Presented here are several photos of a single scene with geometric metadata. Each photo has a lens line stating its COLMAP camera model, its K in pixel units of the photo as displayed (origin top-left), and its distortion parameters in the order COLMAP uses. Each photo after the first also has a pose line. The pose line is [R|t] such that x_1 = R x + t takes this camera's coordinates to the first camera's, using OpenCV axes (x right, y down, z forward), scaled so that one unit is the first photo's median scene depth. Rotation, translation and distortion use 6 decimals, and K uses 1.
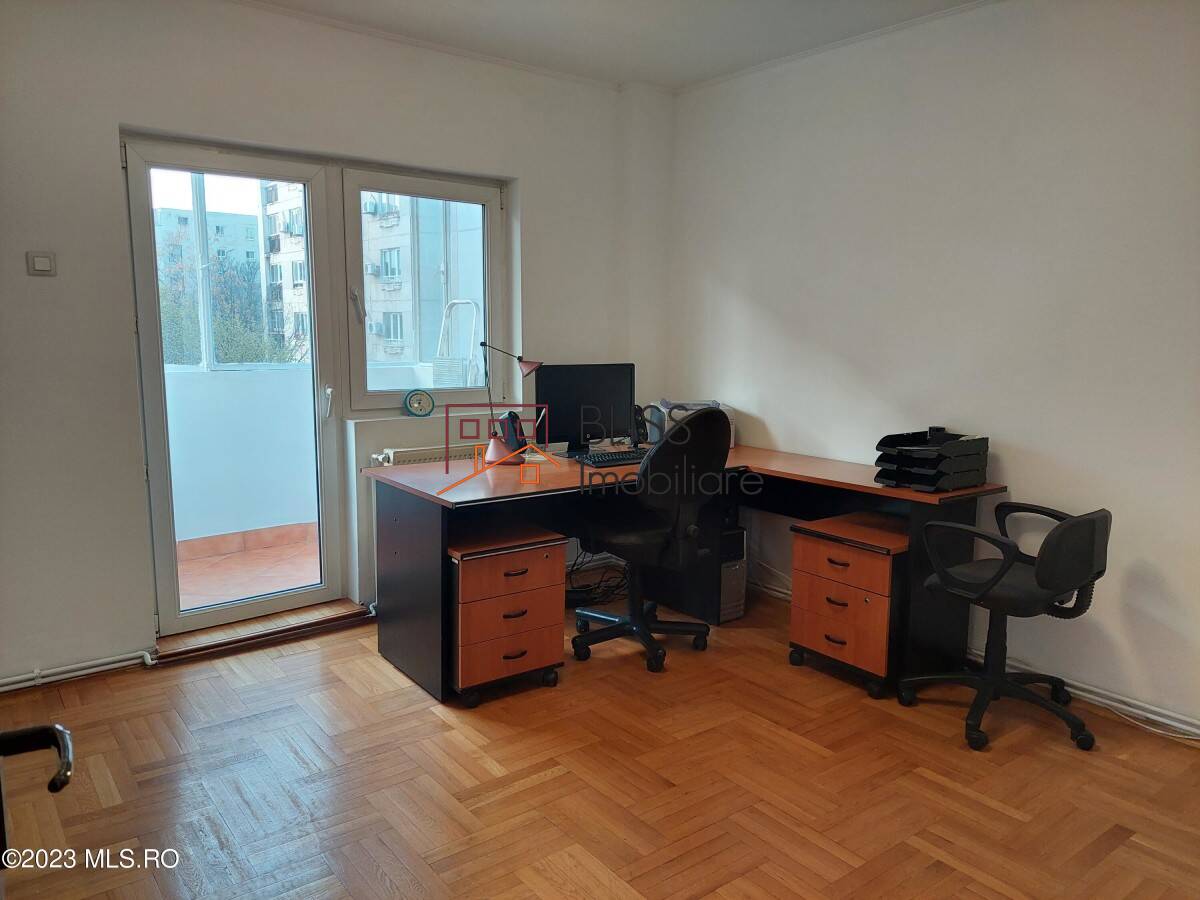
lens RADIAL K [[866.2, 0, 593.6], [0, 866.2, 441.8], [0, 0, 1]] dist [0.074926, -0.069674]
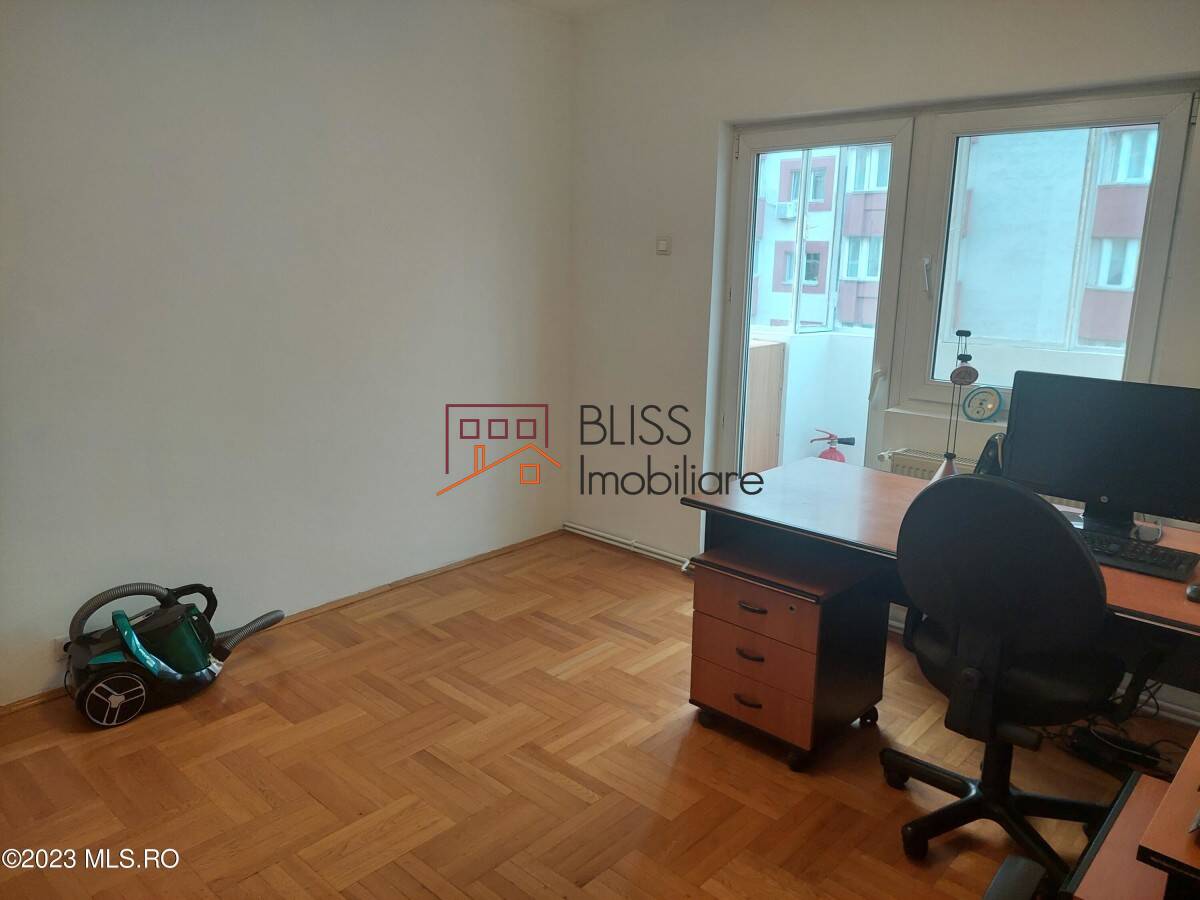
lens RADIAL K [[866.2, 0, 593.6], [0, 866.2, 441.8], [0, 0, 1]] dist [0.074926, -0.069674]
pose [[0.183589, 0.205995, -0.961177, 0.660031], [-0.148822, 0.972350, 0.179964, -0.134086], [0.971672, 0.110004, 0.209169, 0.657240]]
